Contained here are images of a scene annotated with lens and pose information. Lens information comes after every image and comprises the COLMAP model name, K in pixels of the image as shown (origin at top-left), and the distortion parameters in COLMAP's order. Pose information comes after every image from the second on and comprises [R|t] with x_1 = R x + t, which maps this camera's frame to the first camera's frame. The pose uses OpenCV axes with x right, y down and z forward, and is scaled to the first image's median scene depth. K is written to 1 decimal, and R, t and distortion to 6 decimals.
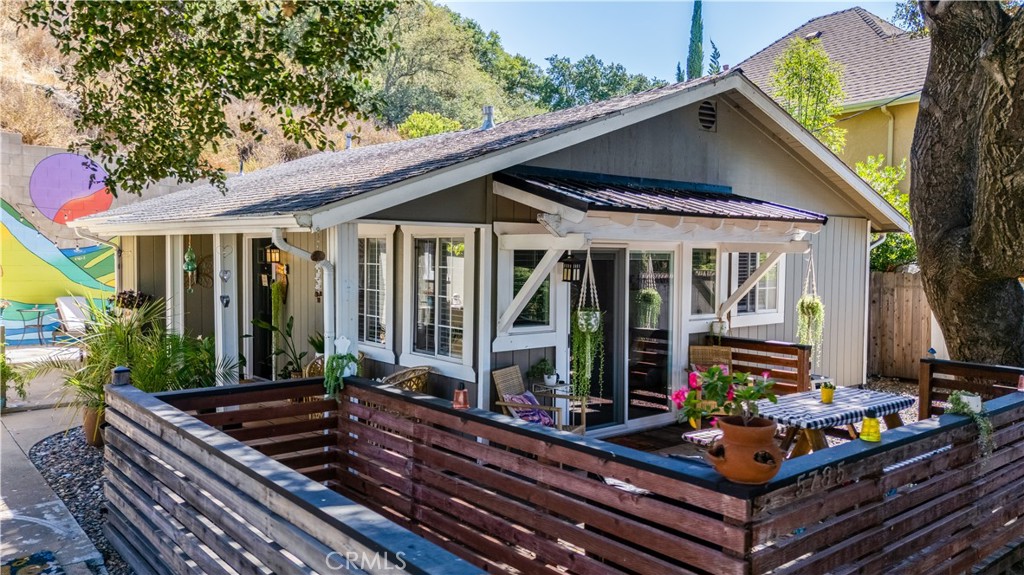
lens RADIAL K [[752.5, 0, 523.8], [0, 752.5, 287.8], [0, 0, 1]] dist [0.077296, -0.083402]
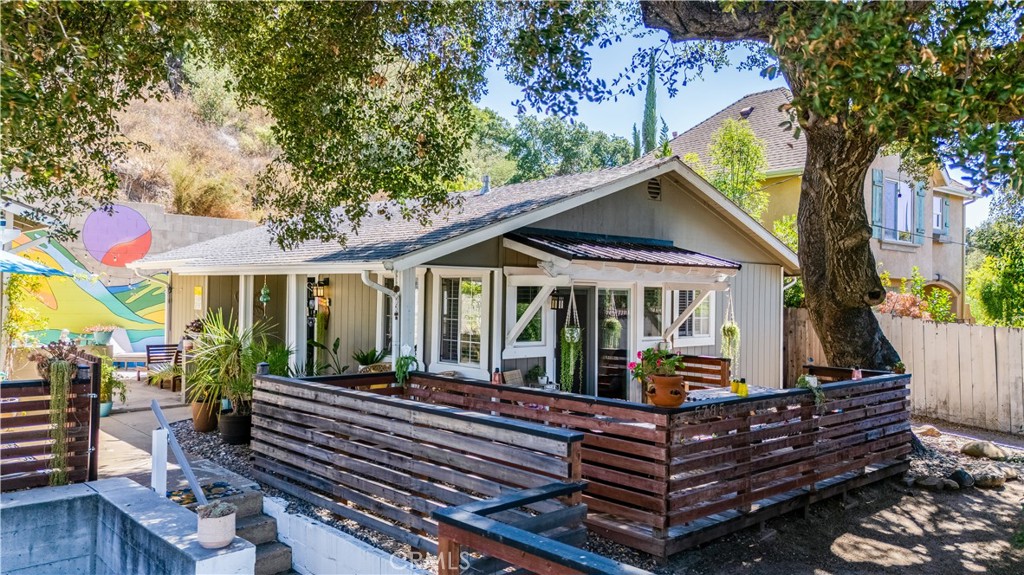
lens RADIAL K [[747.0, 0, 522.1], [0, 747.0, 287.1], [0, 0, 1]] dist [0.077515, -0.079675]
pose [[0.998783, 0.005119, 0.049059, -0.061822], [-0.002361, 0.998421, -0.056128, 0.024695], [-0.049269, 0.055944, 0.997218, -0.332802]]
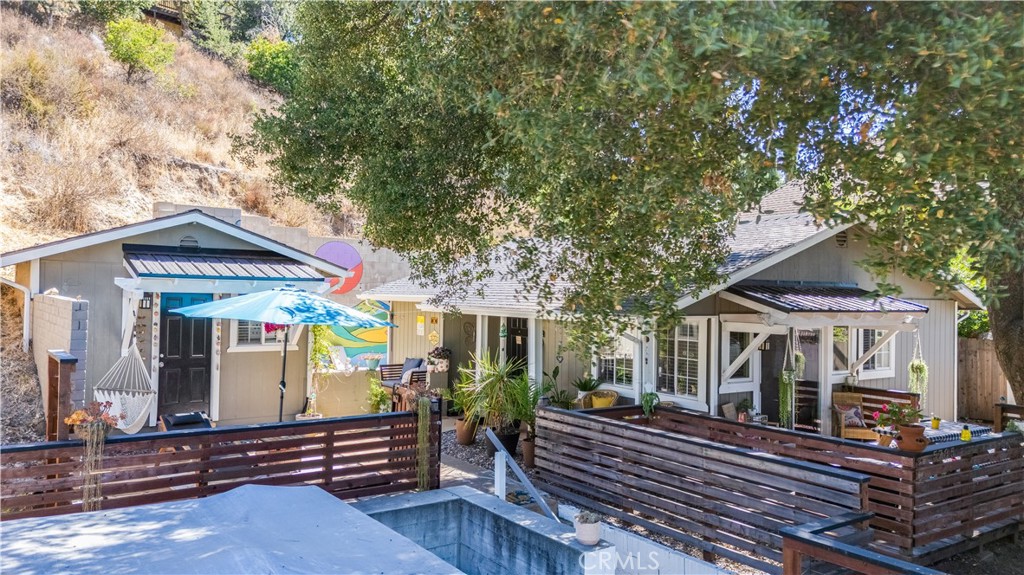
lens RADIAL K [[747.0, 0, 522.1], [0, 747.0, 287.1], [0, 0, 1]] dist [0.077515, -0.079675]
pose [[0.996150, 0.006159, -0.087453, -0.275087], [-0.011057, 0.998389, -0.055644, -0.042360], [0.086969, 0.056397, 0.994613, -0.572849]]
